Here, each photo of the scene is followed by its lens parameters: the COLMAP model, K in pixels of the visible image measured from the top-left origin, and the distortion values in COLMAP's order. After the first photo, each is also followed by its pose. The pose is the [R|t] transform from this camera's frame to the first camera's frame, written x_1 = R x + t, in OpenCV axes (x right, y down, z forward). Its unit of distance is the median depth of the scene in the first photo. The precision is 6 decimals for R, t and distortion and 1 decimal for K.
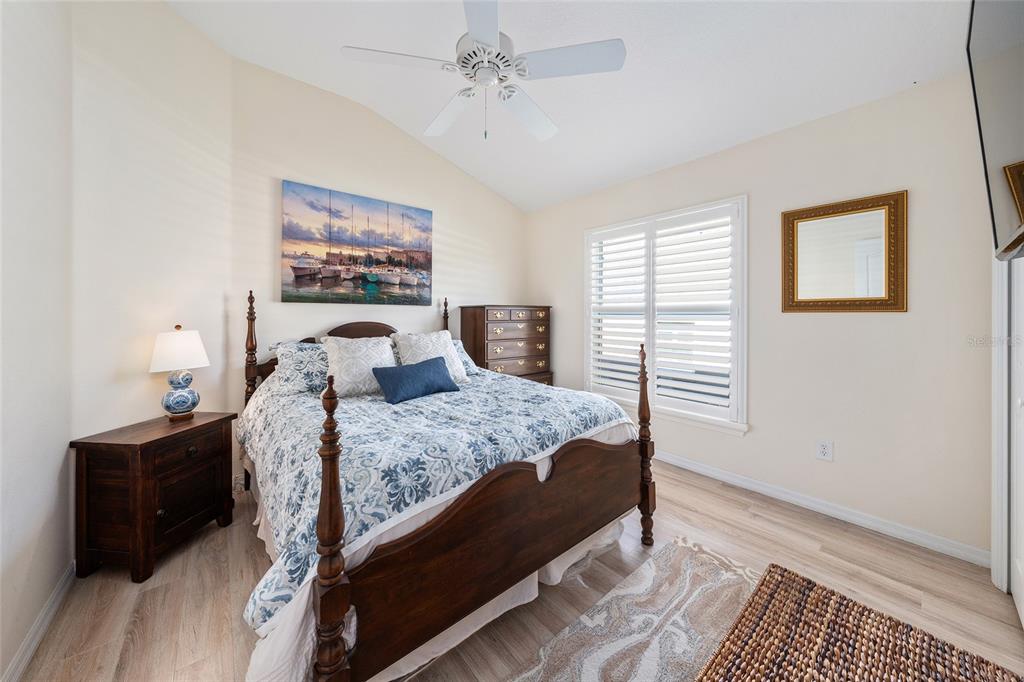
lens RADIAL K [[345.7, 0, 495.2], [0, 345.7, 316.3], [0, 0, 1]] dist [-0.002919, 0.000721]
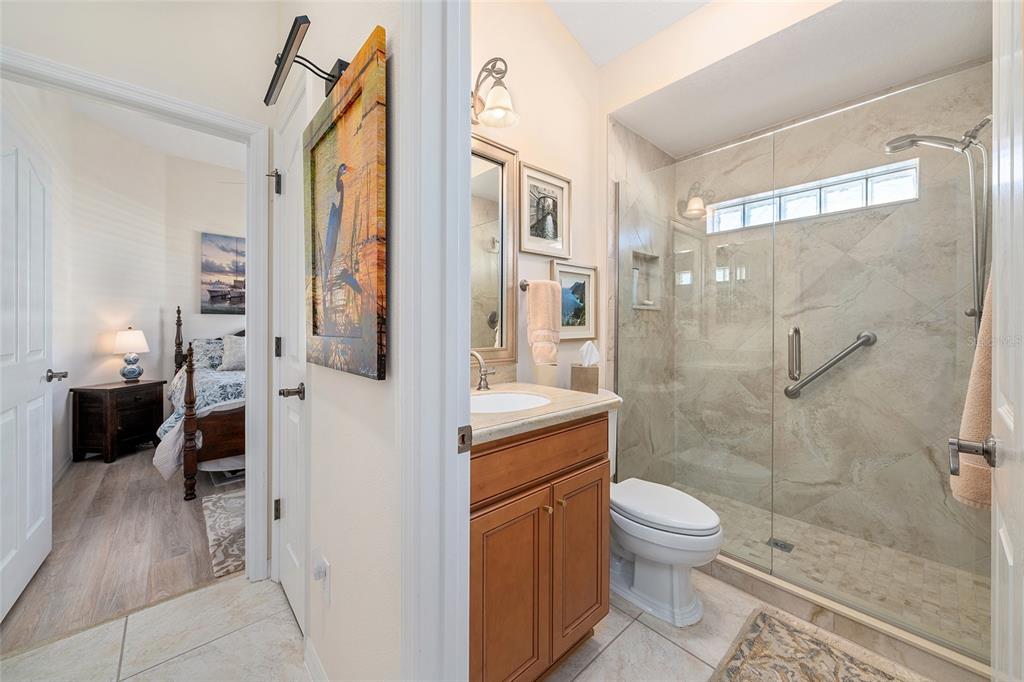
lens RADIAL K [[391.0, 0, 511.5], [0, 391.0, 331.9], [0, 0, 1]] dist [0.000983, -0.000615]
pose [[0.999433, 0.006435, 0.033055, 0.766411], [-0.006516, 0.999976, 0.002331, 0.029135], [-0.033040, -0.002545, 0.999451, -0.846442]]
